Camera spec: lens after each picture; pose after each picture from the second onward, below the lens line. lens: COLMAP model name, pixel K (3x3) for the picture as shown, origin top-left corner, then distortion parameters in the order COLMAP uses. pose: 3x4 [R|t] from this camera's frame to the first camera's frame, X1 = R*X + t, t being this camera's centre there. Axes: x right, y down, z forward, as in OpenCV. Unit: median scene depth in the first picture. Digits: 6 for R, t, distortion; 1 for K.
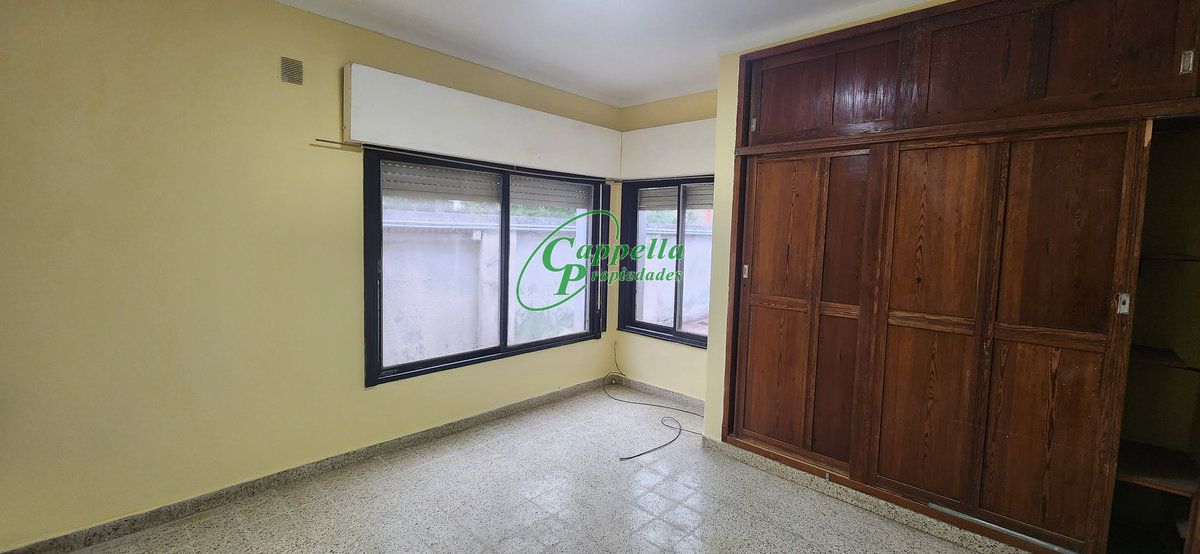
lens RADIAL K [[485.4, 0, 594.0], [0, 485.4, 269.2], [0, 0, 1]] dist [0.005205, -0.005851]
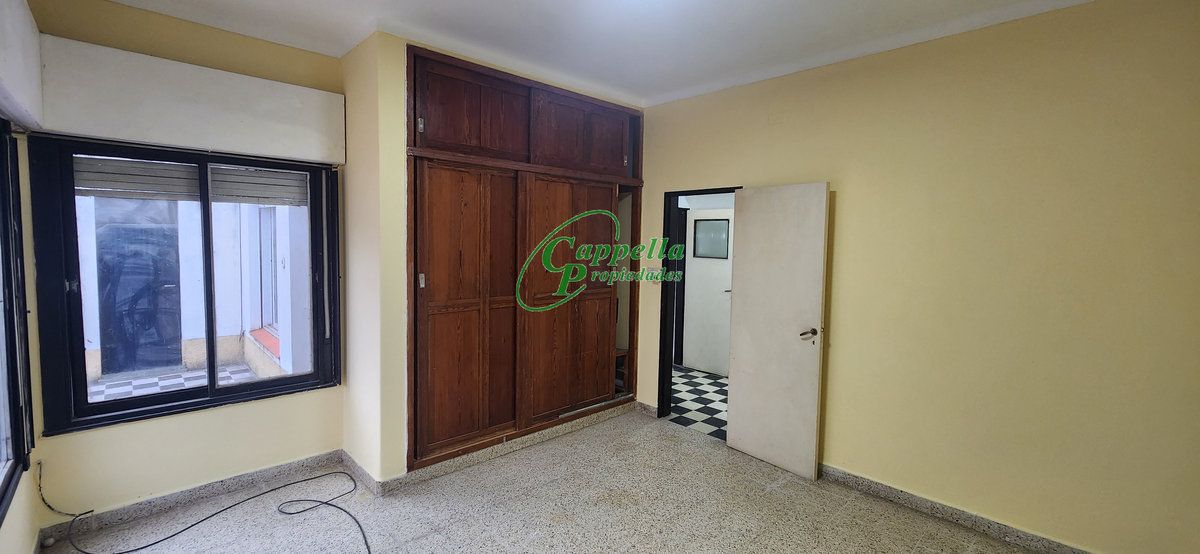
lens RADIAL K [[485.4, 0, 594.0], [0, 485.4, 269.2], [0, 0, 1]] dist [0.005205, -0.005851]
pose [[0.039457, -0.088670, 0.995279, -0.619188], [0.061245, 0.994397, 0.086163, -0.079120], [-0.997343, 0.057556, 0.044667, 0.635350]]
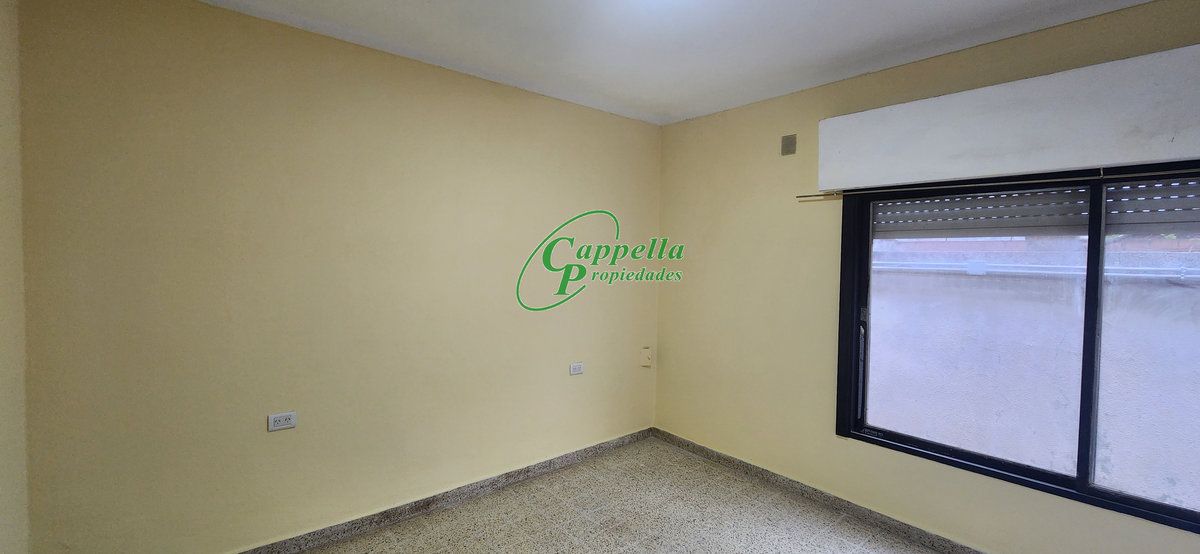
lens RADIAL K [[485.4, 0, 594.0], [0, 485.4, 269.2], [0, 0, 1]] dist [0.005205, -0.005851]
pose [[-0.105174, -0.001753, -0.994452, 0.558978], [-0.097752, 0.995174, 0.008584, -0.050020], [0.989638, 0.098112, -0.104838, 0.578243]]
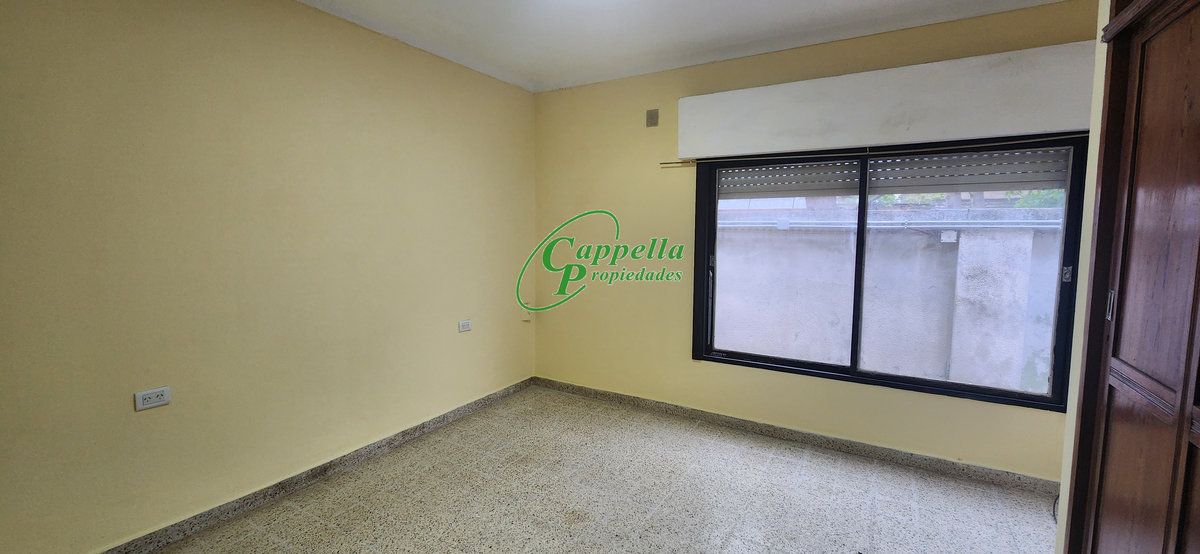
lens RADIAL K [[481.5, 0, 592.3], [0, 481.5, 268.3], [0, 0, 1]] dist [0.001693, -0.005487]
pose [[0.220121, 0.053542, -0.974002, 0.630923], [-0.075830, 0.996410, 0.037637, -0.009082], [0.972521, 0.065574, 0.223391, 0.467639]]
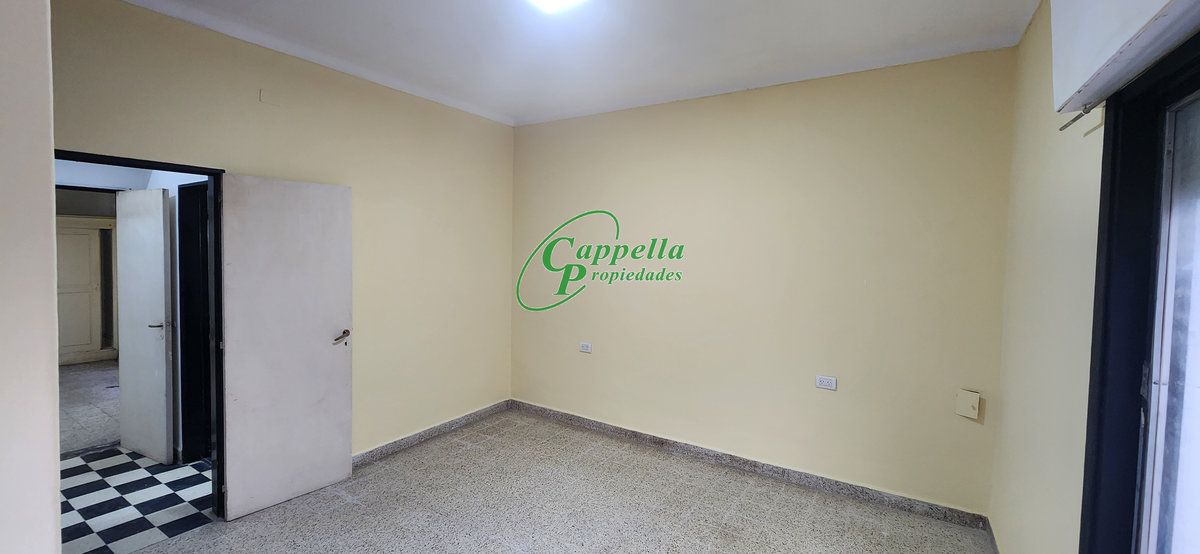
lens RADIAL K [[485.4, 0, 594.0], [0, 485.4, 269.2], [0, 0, 1]] dist [0.005205, -0.005851]
pose [[-0.978866, -0.038003, -0.200939, 0.080418], [-0.061816, 0.991602, 0.113593, -0.116198], [0.194934, 0.123614, -0.972995, 1.303945]]
